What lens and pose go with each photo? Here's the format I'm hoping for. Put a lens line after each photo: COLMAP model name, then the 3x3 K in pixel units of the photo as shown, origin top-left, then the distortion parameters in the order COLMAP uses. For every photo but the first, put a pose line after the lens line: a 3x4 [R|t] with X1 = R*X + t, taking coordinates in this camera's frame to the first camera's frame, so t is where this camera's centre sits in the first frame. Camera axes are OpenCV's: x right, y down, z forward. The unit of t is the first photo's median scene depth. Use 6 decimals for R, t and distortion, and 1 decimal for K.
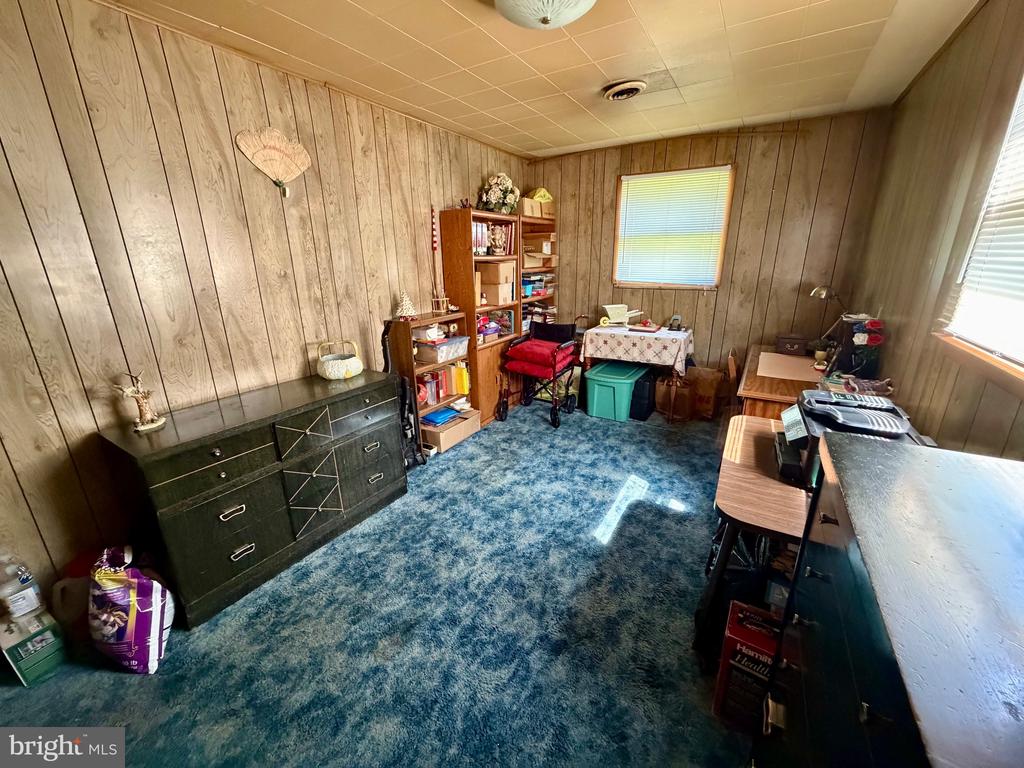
lens RADIAL K [[410.7, 0, 509.8], [0, 410.7, 383.0], [0, 0, 1]] dist [0.001185, 0.001722]
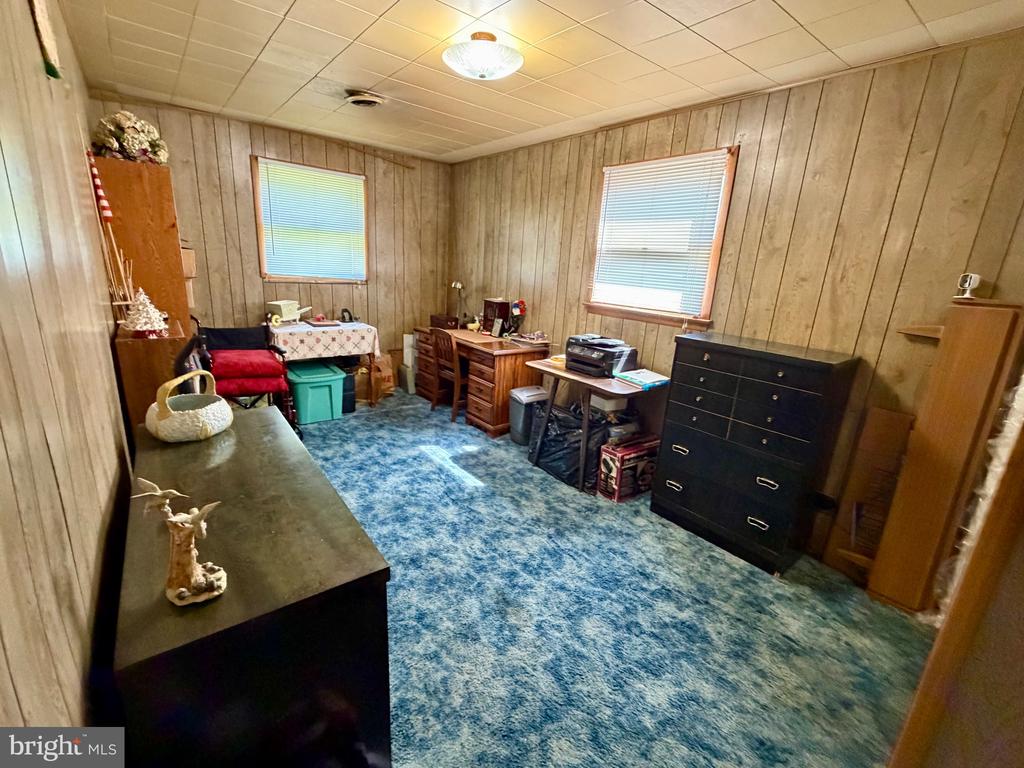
lens RADIAL K [[446.0, 0, 507.9], [0, 446.0, 382.2], [0, 0, 1]] dist [0.004343, 0.000346]
pose [[0.349291, -0.211177, 0.912908, -0.794447], [0.214119, 0.966483, 0.141645, -0.079625], [-0.912222, 0.145996, 0.382801, 0.311580]]
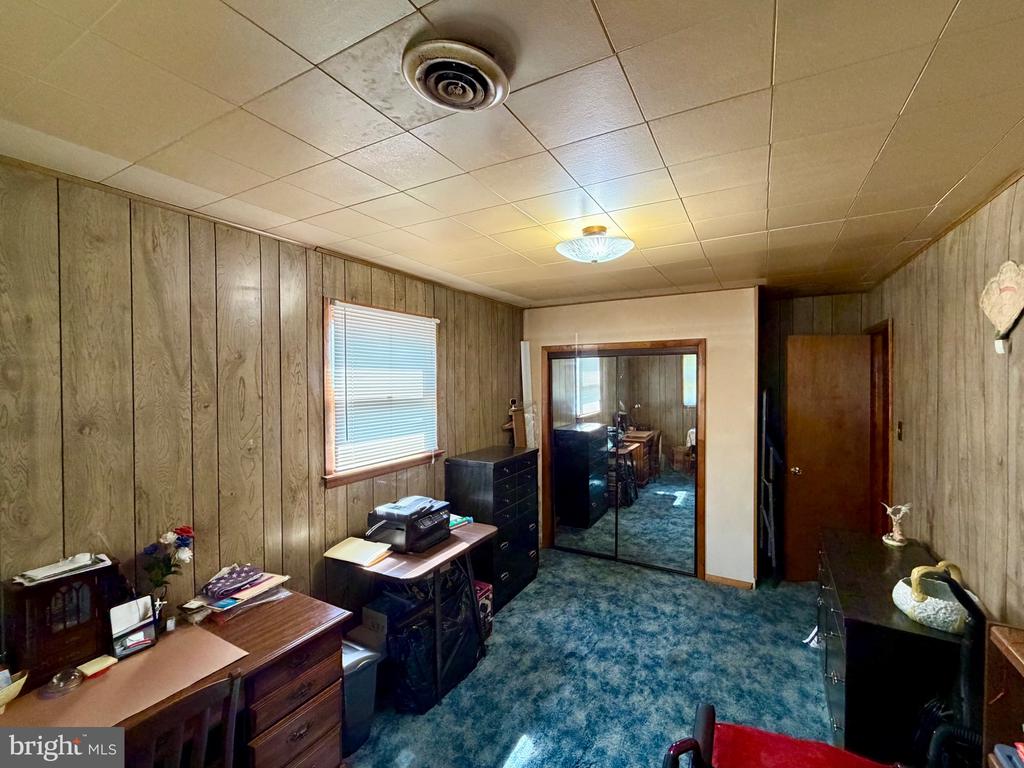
lens RADIAL K [[446.0, 0, 507.5], [0, 446.0, 385.9], [0, 0, 1]] dist [0.004343, 0.000346]
pose [[-0.999455, 0.021155, -0.025338, 0.242318], [0.012320, 0.951233, 0.308226, -0.551042], [0.030623, 0.307746, -0.950976, 1.458727]]
